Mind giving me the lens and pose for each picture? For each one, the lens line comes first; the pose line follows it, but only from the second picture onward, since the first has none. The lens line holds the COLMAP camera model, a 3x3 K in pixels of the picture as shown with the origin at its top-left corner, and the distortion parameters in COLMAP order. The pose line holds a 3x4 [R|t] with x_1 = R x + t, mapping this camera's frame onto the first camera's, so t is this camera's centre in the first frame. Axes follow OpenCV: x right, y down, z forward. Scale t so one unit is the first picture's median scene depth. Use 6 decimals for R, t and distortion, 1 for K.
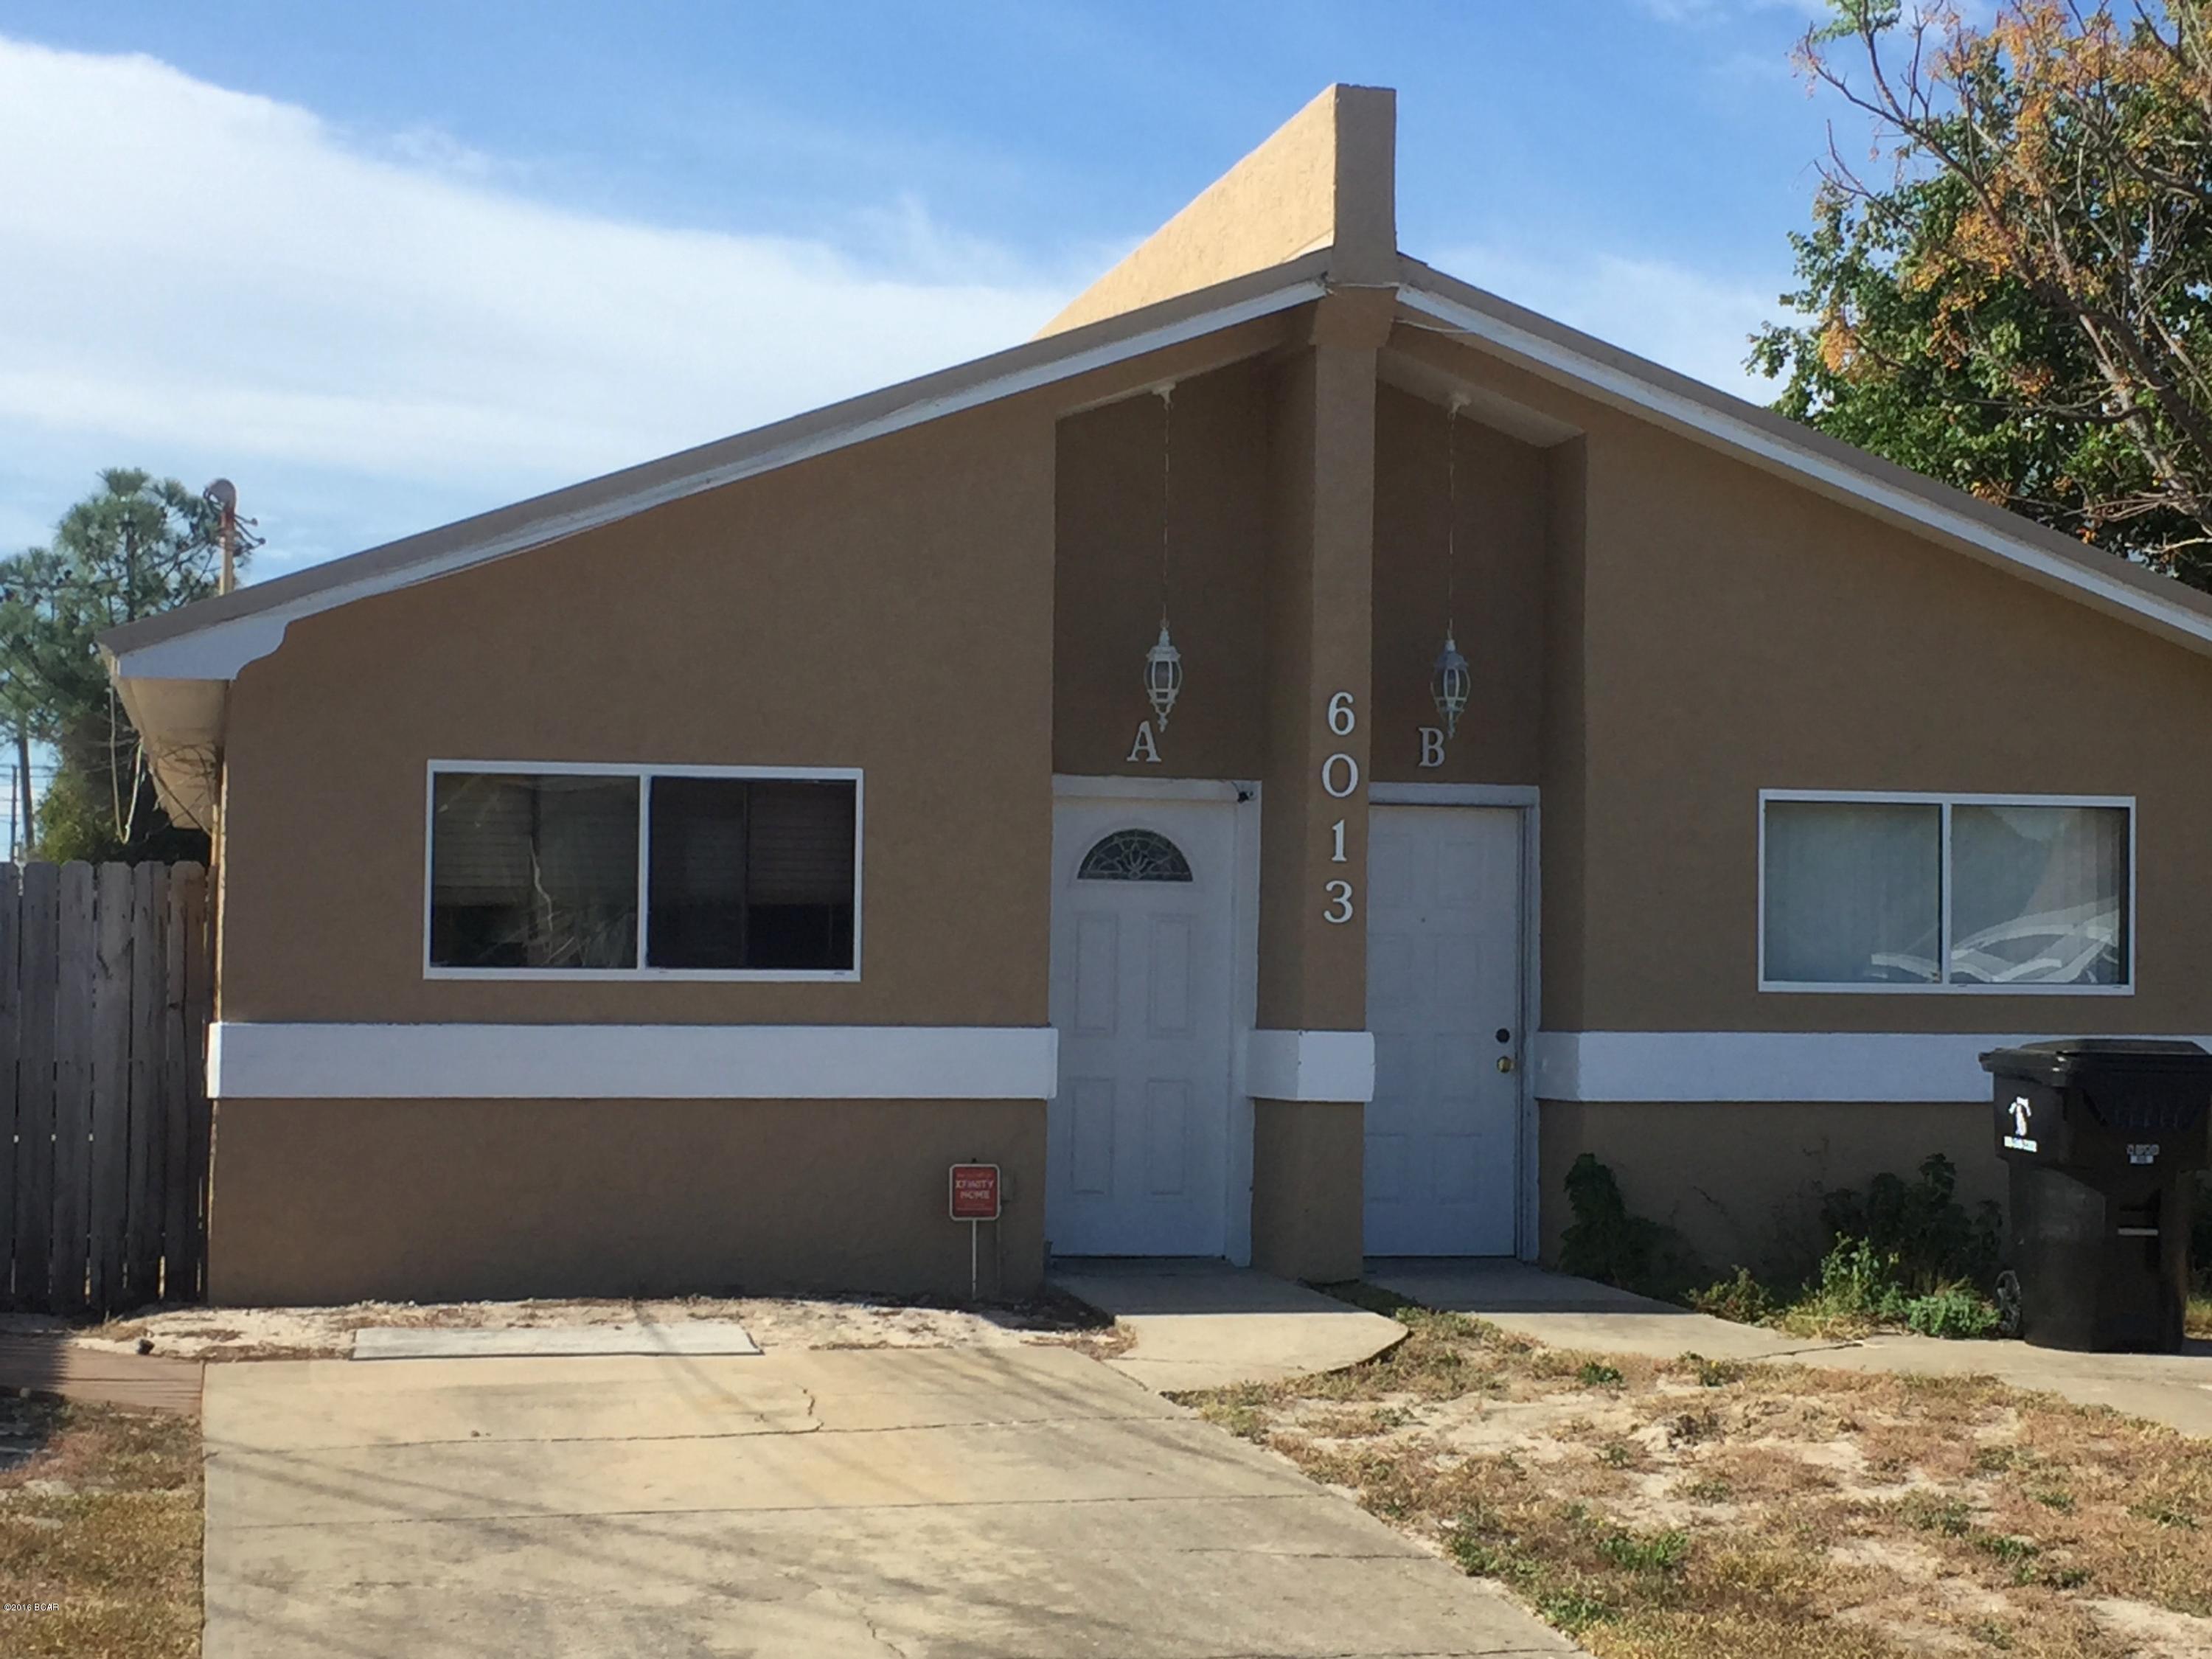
lens RADIAL K [[3826.8, 0, 1059.1], [0, 3826.8, 694.0], [0, 0, 1]] dist [0.062974, 0.000000]
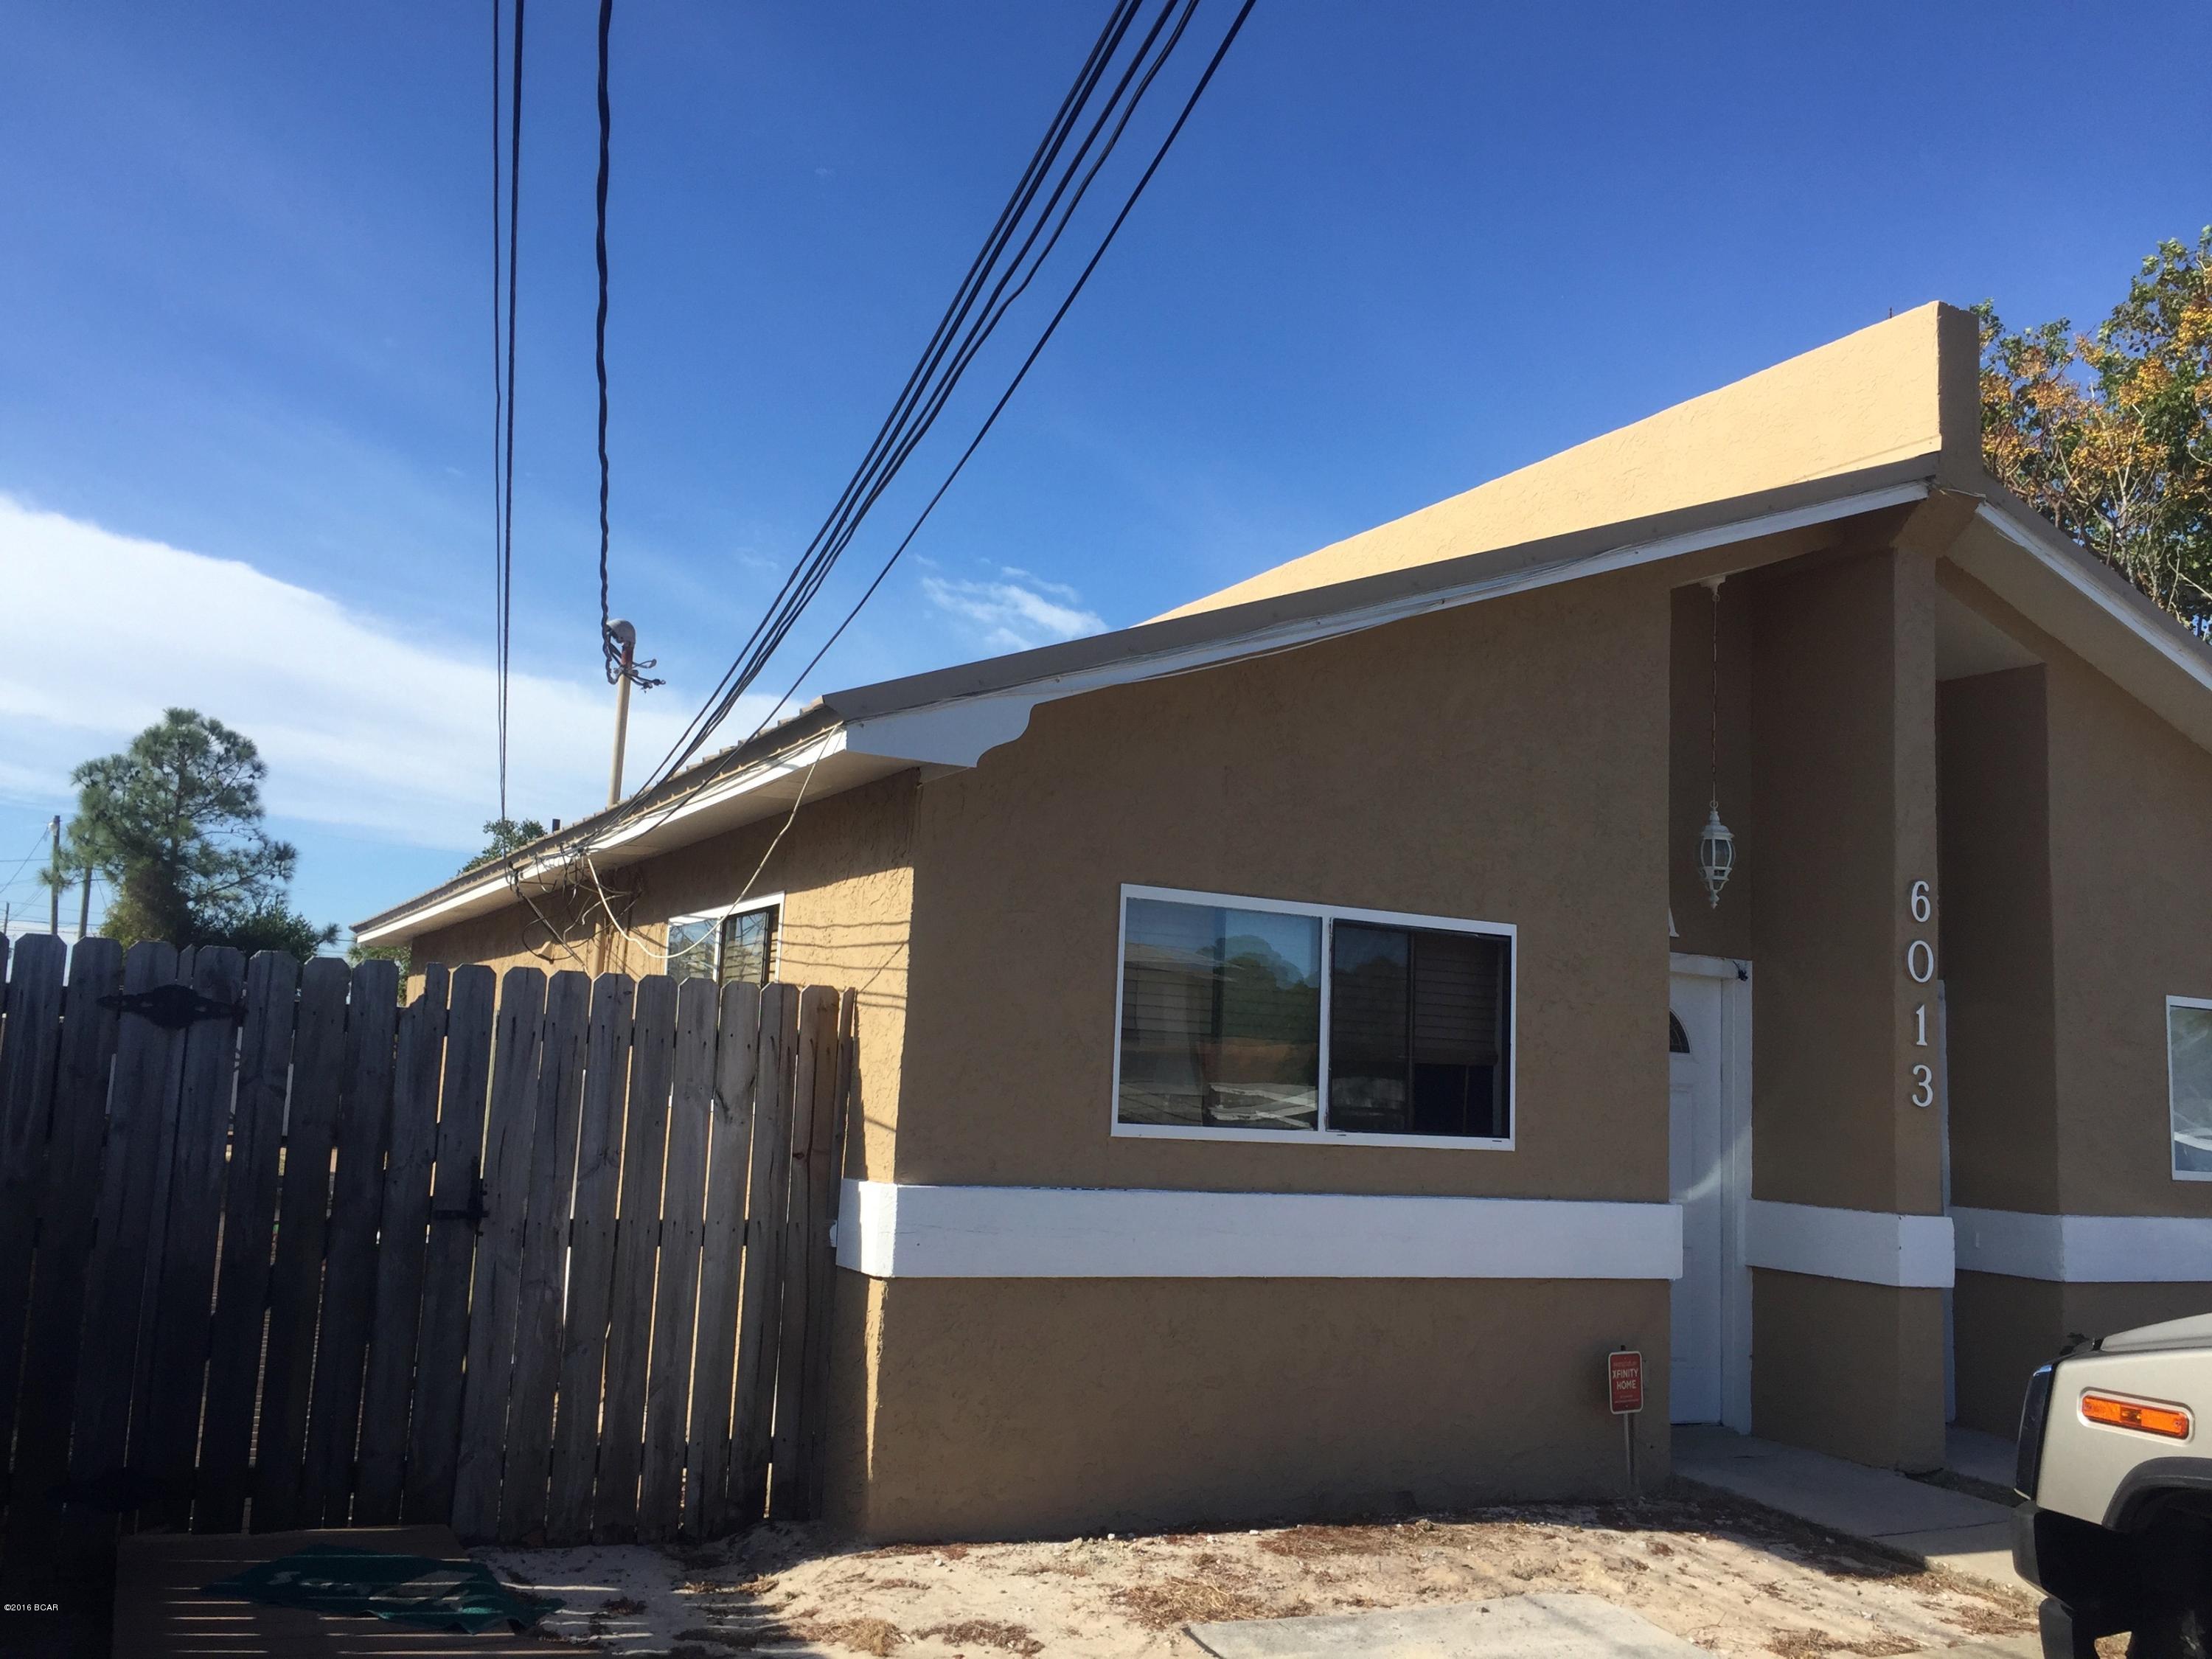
lens RADIAL K [[1899.5, 0, 1105.3], [0, 1899.5, 793.9], [0, 0, 1]] dist [0.075379, -0.082725]
pose [[0.964590, 0.077416, 0.252138, -0.270244], [-0.061292, 0.995577, -0.071199, 0.026678], [-0.256534, 0.053224, 0.965069, 0.556032]]
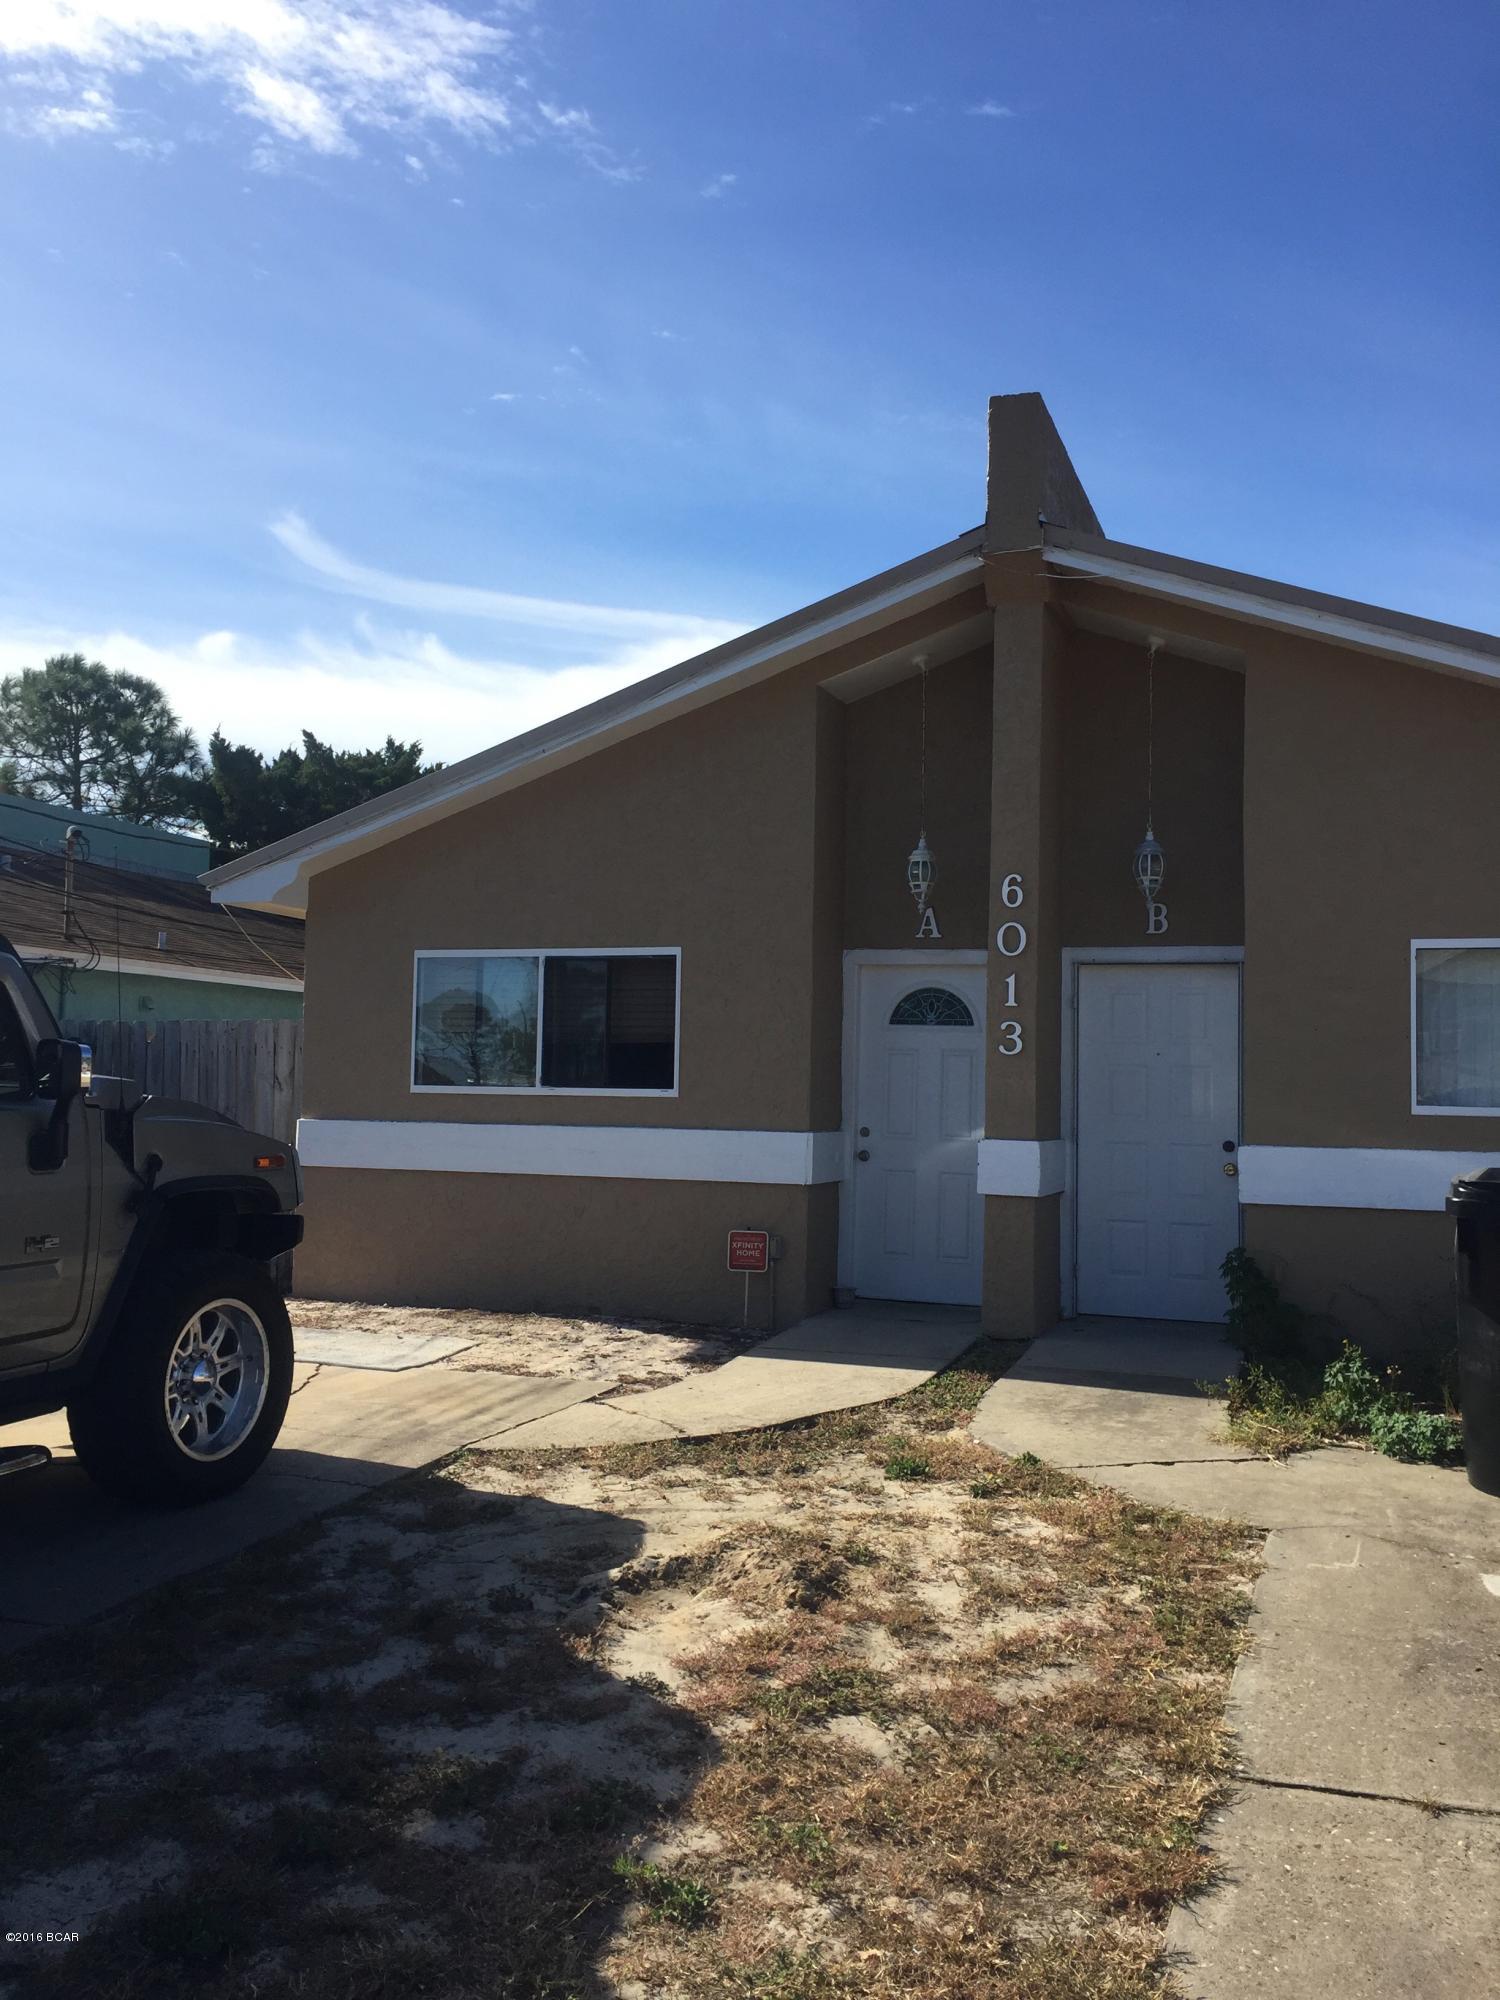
lens RADIAL K [[1717.4, 0, 725.4], [0, 1717.4, 958.3], [0, 0, 1]] dist [0.075379, -0.082725]
pose [[0.846158, -0.034340, -0.531824, 0.296695], [0.029556, 0.999410, -0.017507, 0.034832], [0.532112, -0.000905, 0.846674, 0.463527]]
